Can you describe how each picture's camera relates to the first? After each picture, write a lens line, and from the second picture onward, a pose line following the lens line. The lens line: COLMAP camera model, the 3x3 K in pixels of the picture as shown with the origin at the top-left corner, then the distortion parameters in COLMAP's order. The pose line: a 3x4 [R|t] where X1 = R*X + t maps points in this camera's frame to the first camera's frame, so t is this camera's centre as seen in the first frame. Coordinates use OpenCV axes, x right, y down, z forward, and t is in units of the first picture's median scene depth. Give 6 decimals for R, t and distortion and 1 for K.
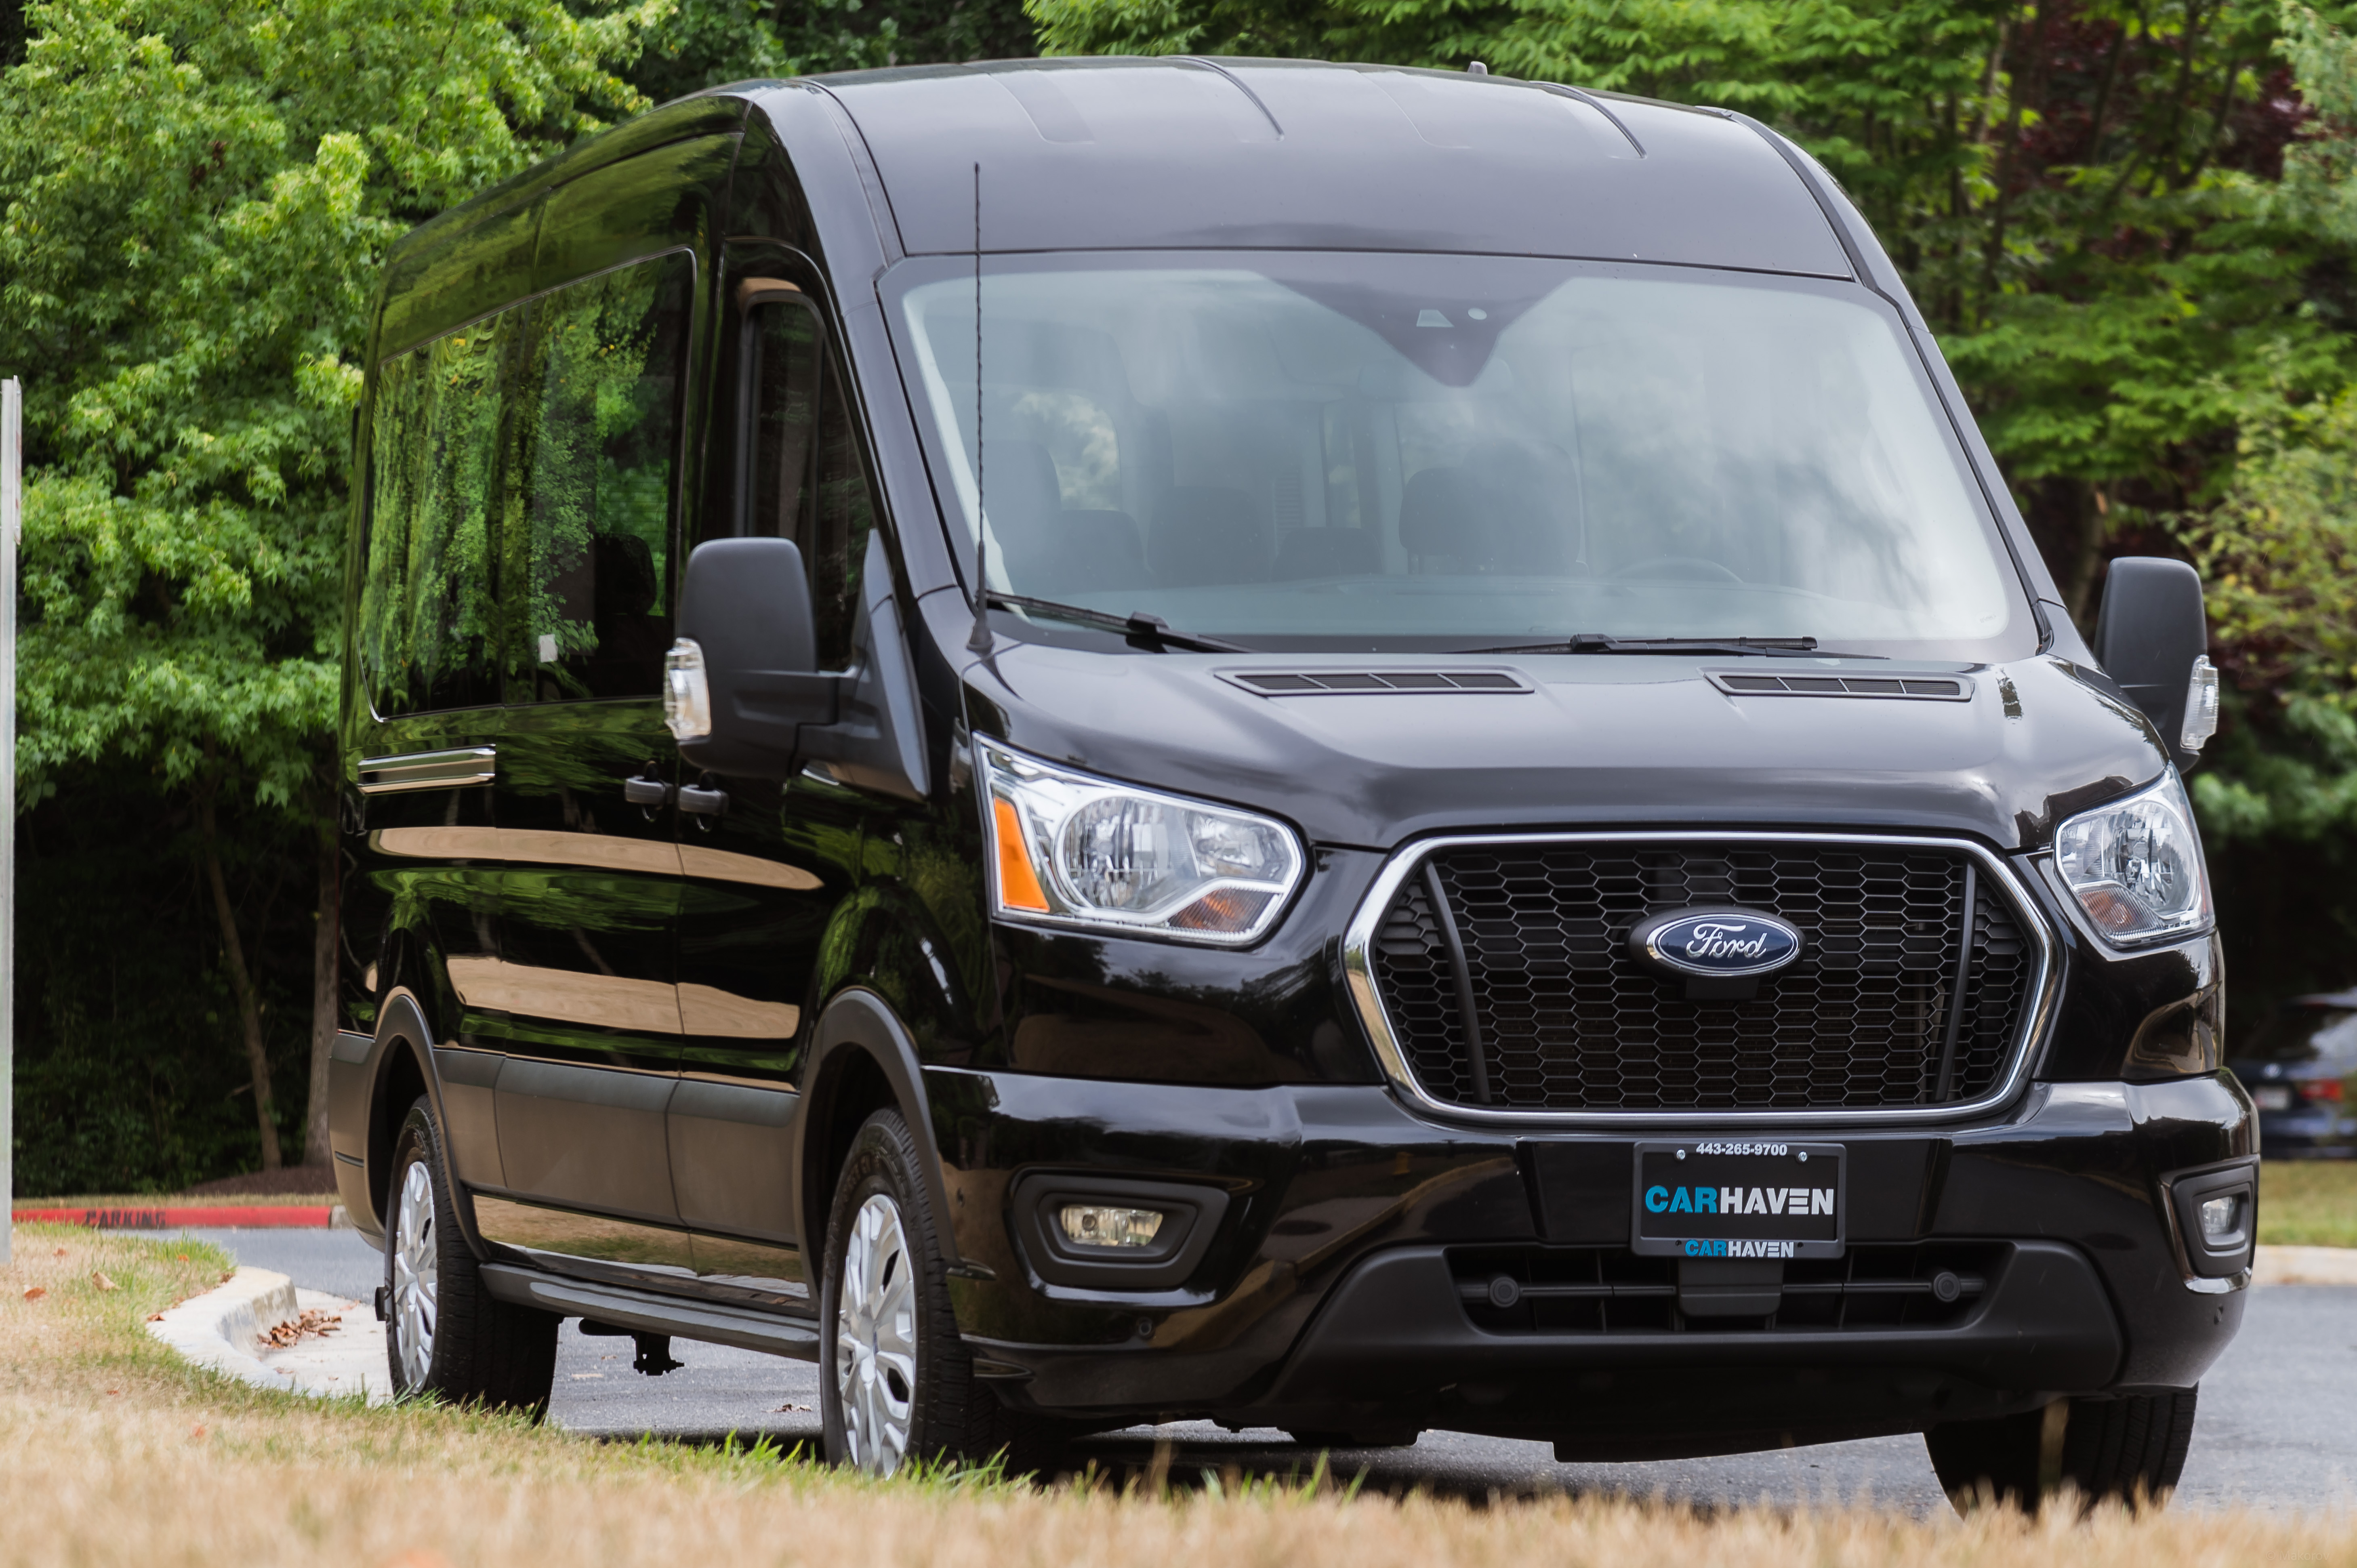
lens RADIAL K [[7798.9, 0, 1178.0], [0, 7798.9, 789.7], [0, 0, 1]] dist [-0.027066, 0.000000]
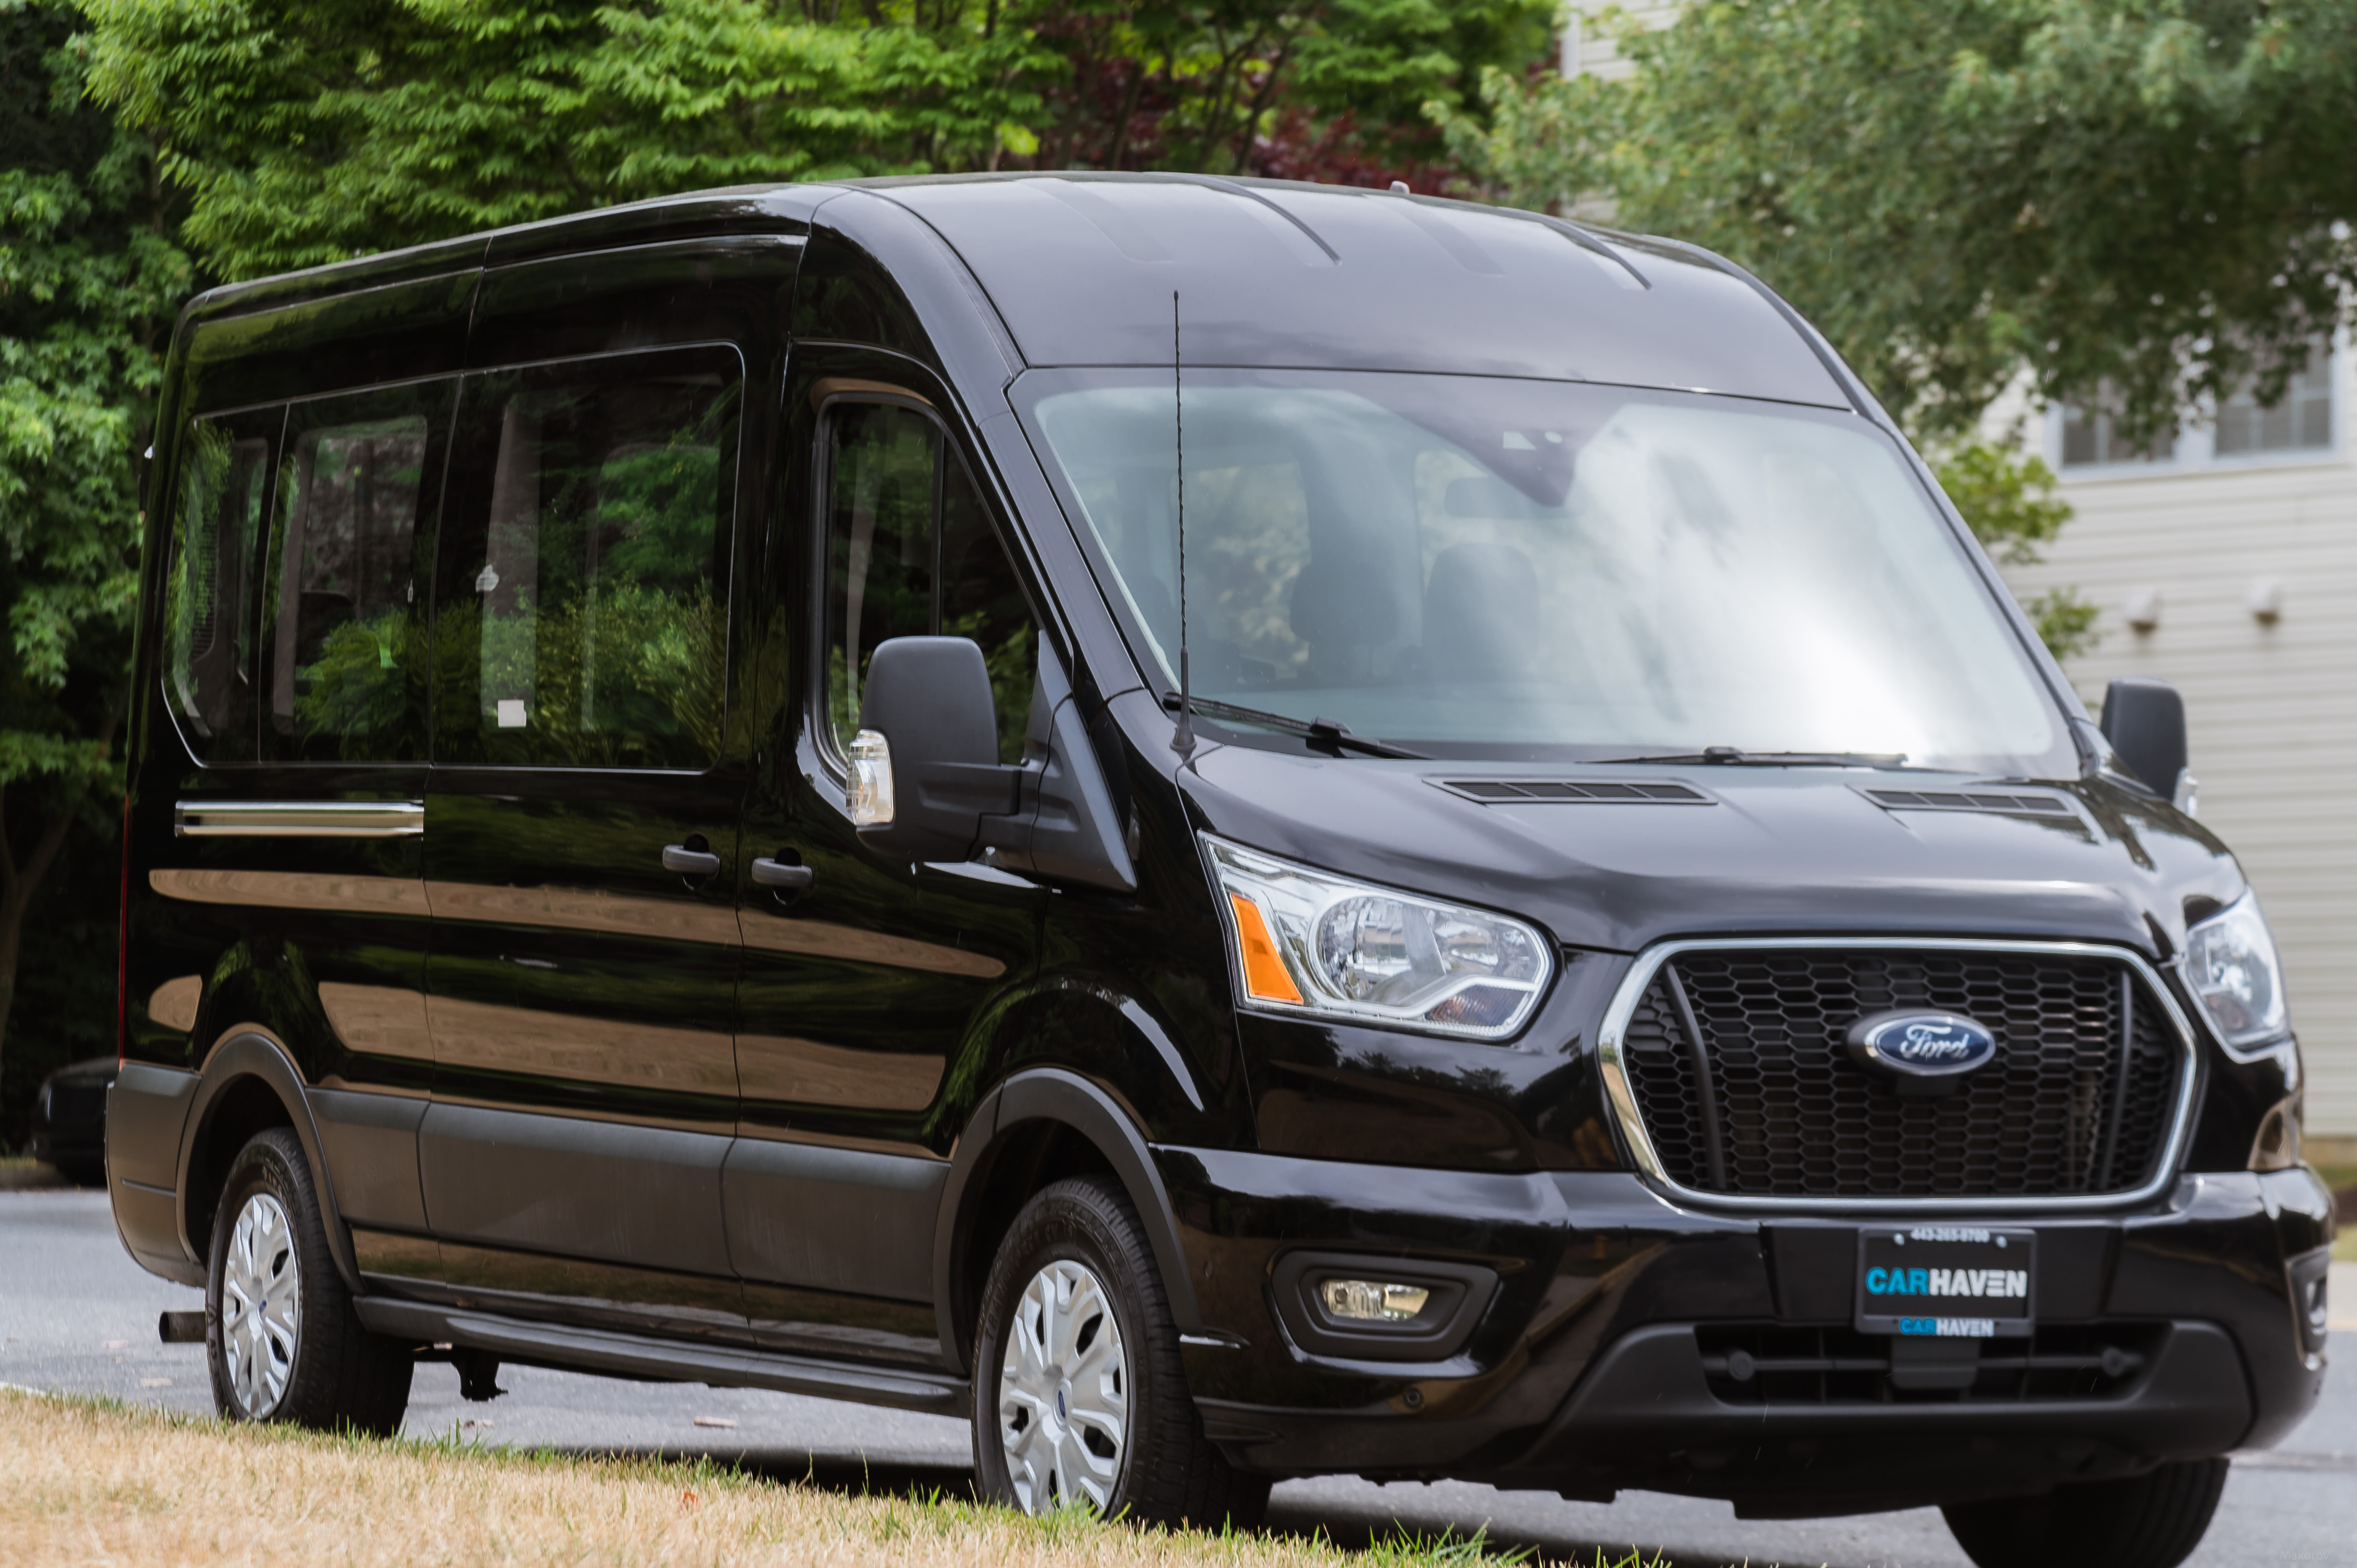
lens RADIAL K [[7579.5, 0, 1179.1], [0, 7579.5, 780.0], [0, 0, 1]] dist [-0.000594, 0.000000]
pose [[0.985580, 0.020085, 0.168013, -0.200310], [-0.020650, 0.999785, 0.001615, -0.015675], [-0.167944, -0.005061, 0.985784, -0.018159]]
